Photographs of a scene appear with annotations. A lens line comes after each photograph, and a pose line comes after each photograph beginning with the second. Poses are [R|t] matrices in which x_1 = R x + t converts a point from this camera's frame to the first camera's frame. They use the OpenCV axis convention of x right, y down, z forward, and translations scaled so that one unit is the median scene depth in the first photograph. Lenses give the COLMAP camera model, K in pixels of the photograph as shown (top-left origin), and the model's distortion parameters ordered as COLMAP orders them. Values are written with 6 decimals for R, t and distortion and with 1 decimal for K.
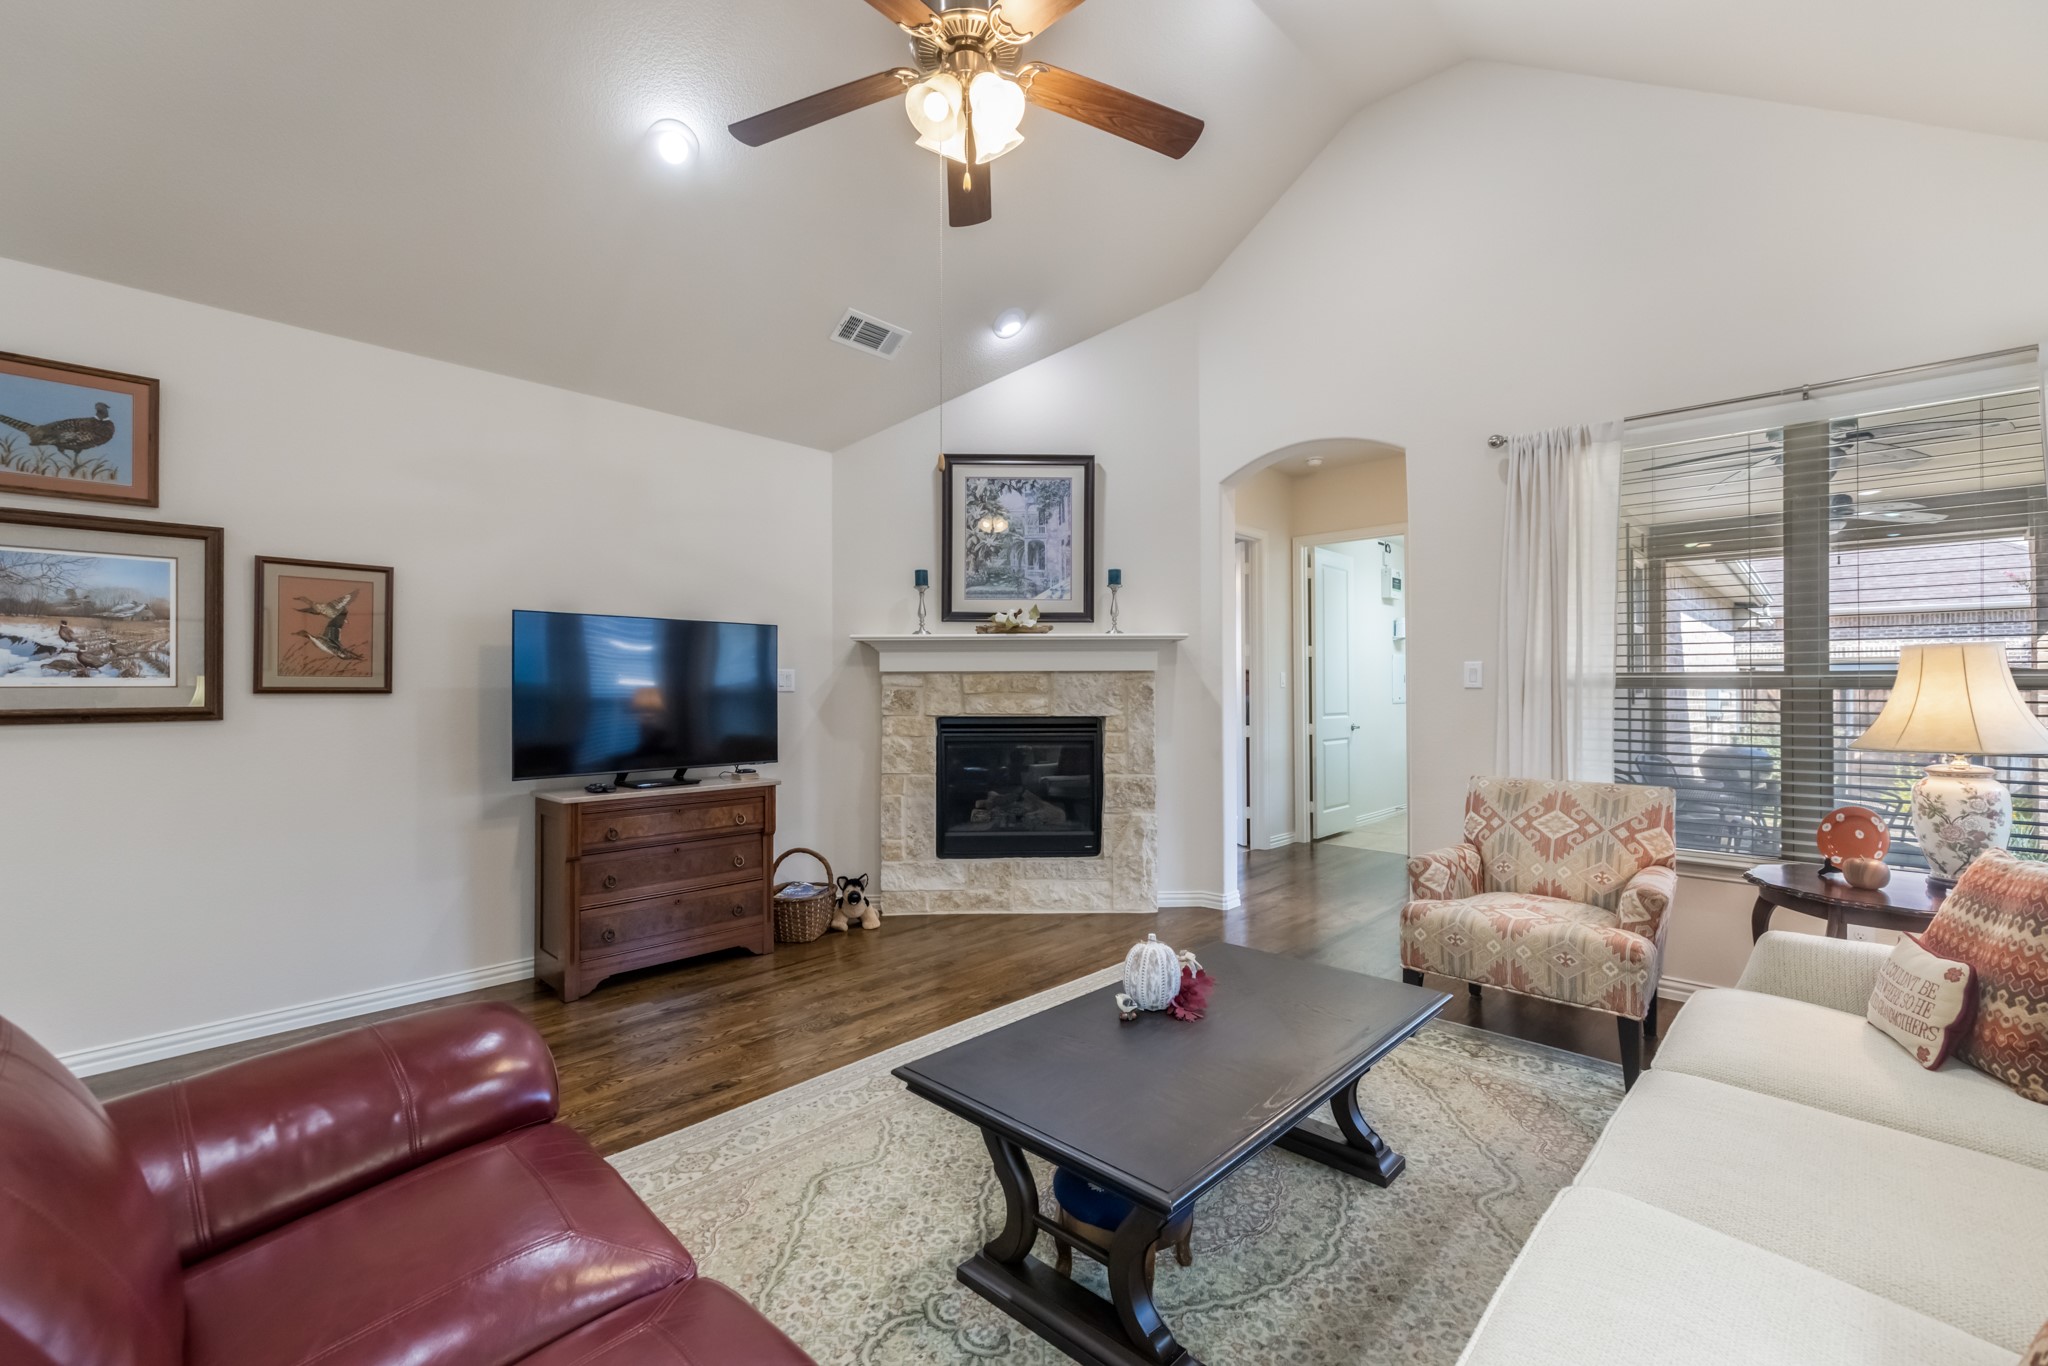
lens RADIAL K [[855.7, 0, 1029.8], [0, 855.7, 675.6], [0, 0, 1]] dist [-0.000414, -0.000269]
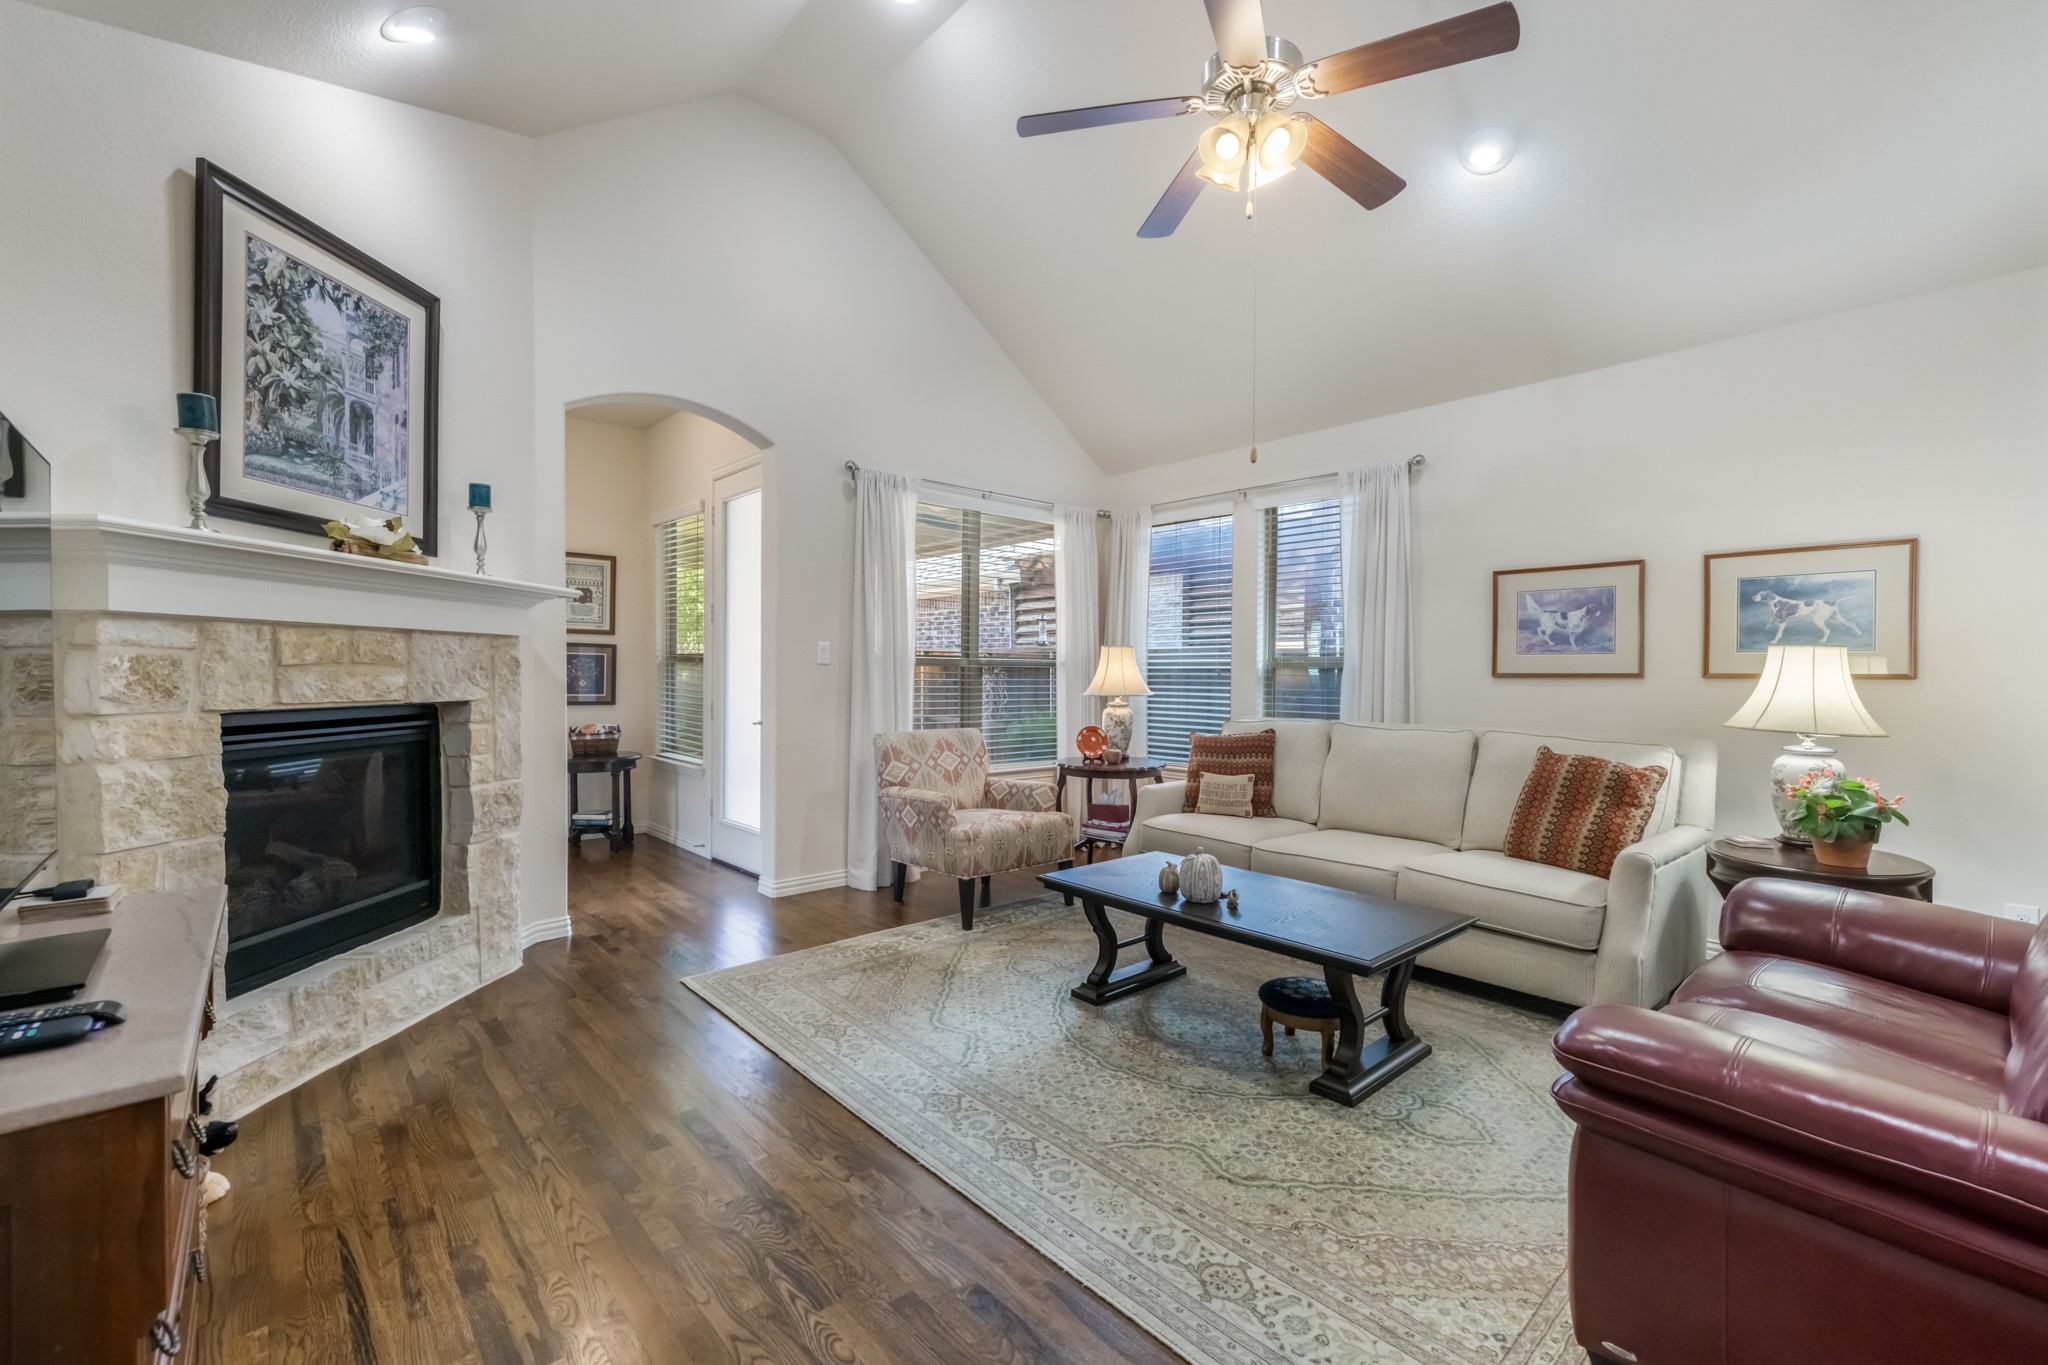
lens RADIAL K [[855.7, 0, 992.9], [0, 855.7, 675.6], [0, 0, 1]] dist [-0.000414, -0.000269]
pose [[0.112603, -0.003185, 0.993635, -0.535558], [-0.021363, 0.999756, 0.005626, 0.015303], [-0.993410, -0.021860, 0.112507, 0.518180]]
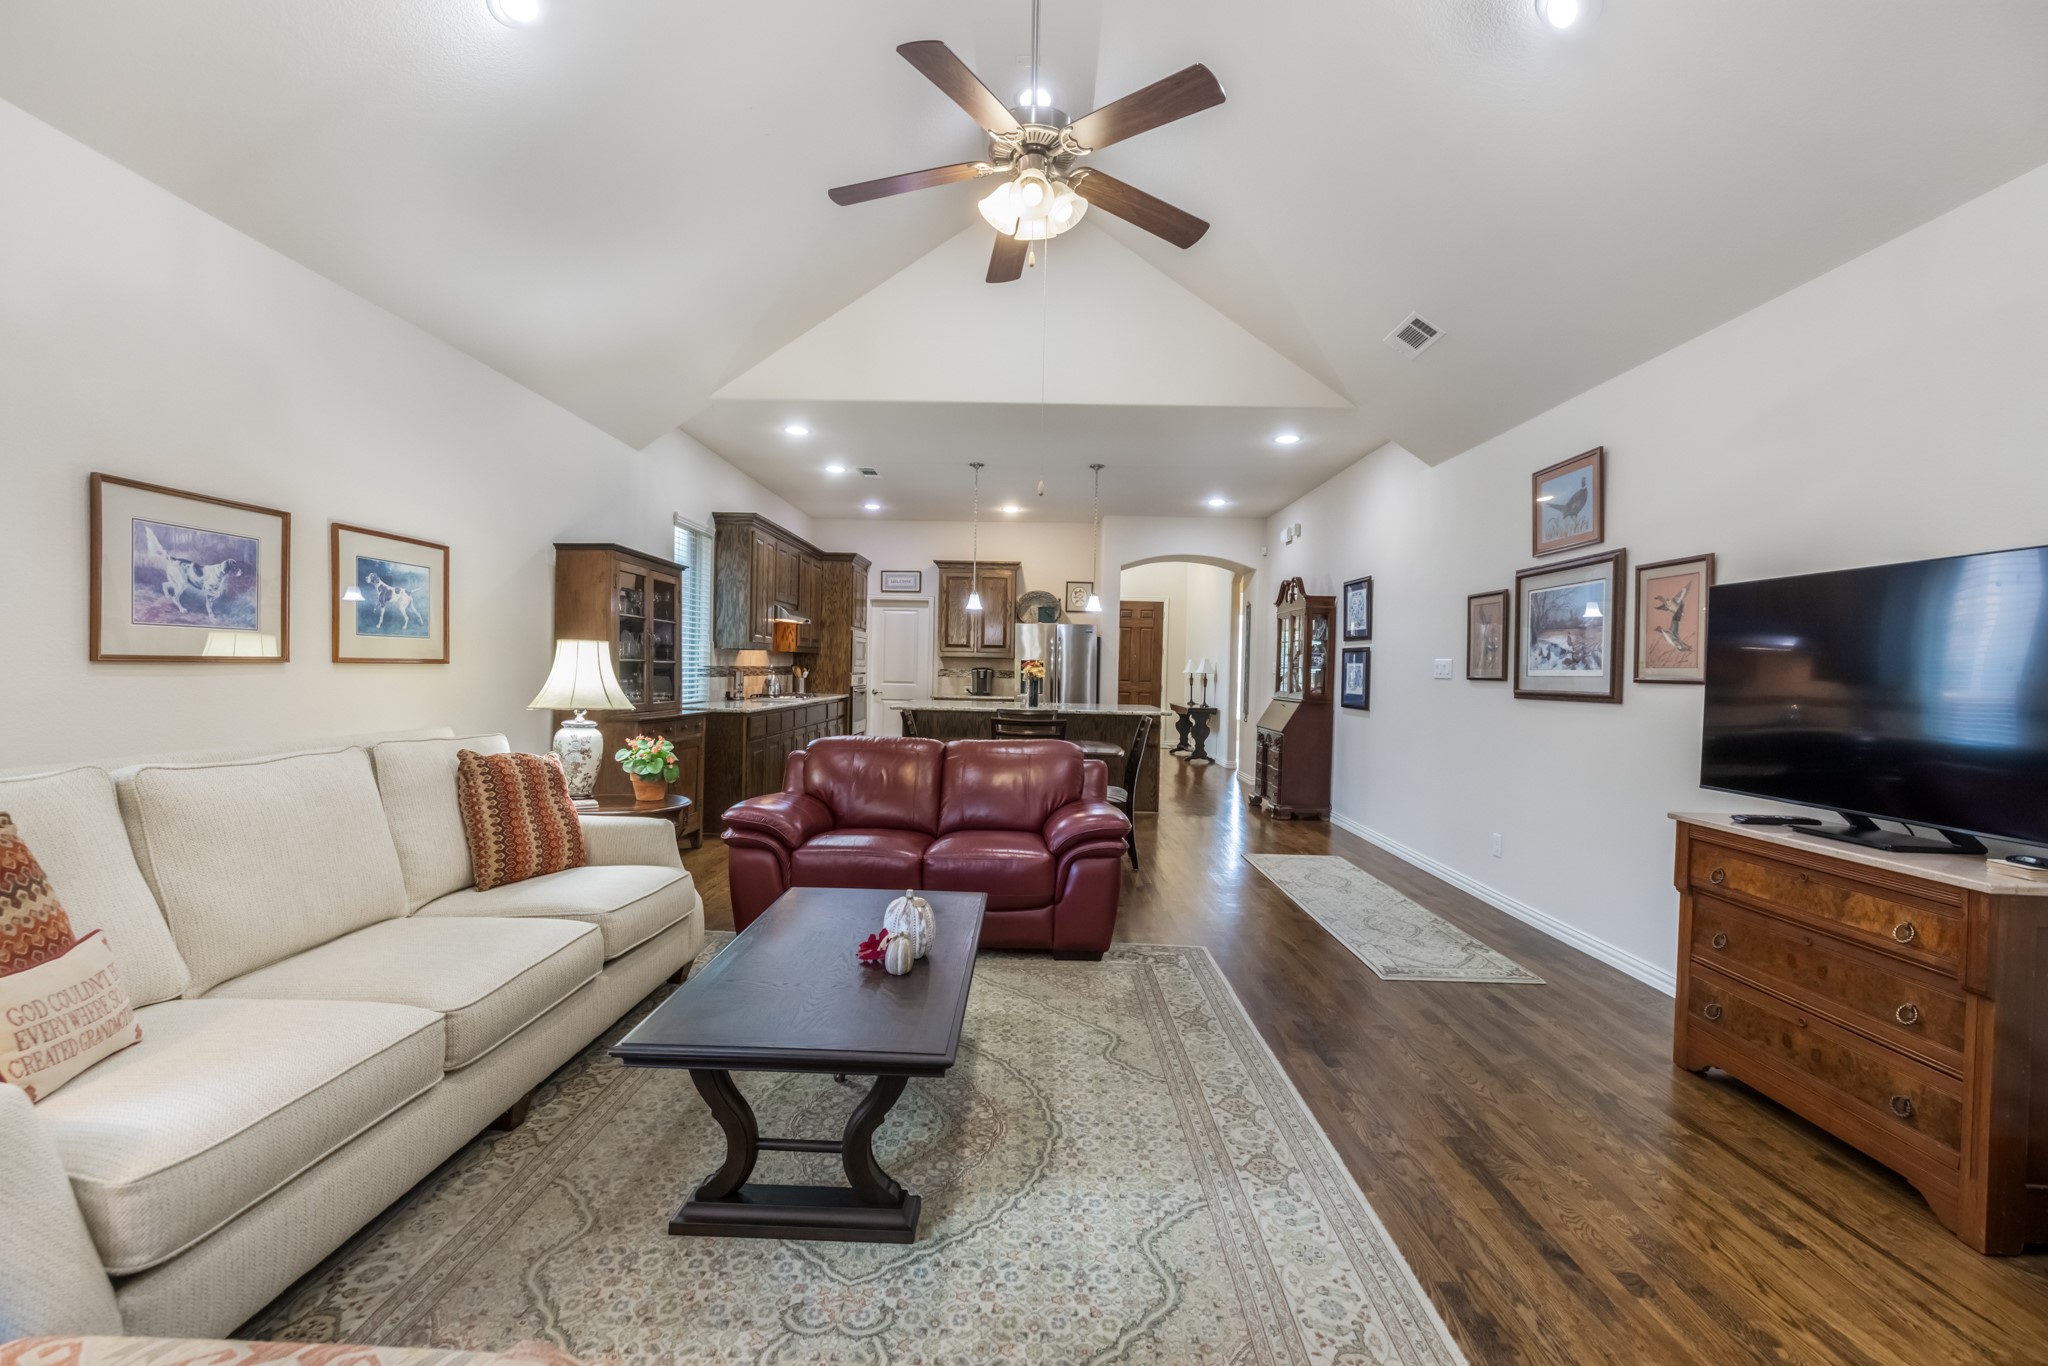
lens RADIAL K [[855.7, 0, 1016.4], [0, 855.7, 699.9], [0, 0, 1]] dist [-0.000414, -0.000269]
pose [[-0.740331, 0.009252, -0.672179, 0.333382], [-0.010080, 0.999640, 0.024862, 0.015131], [0.672167, 0.025182, -0.739971, 0.826970]]
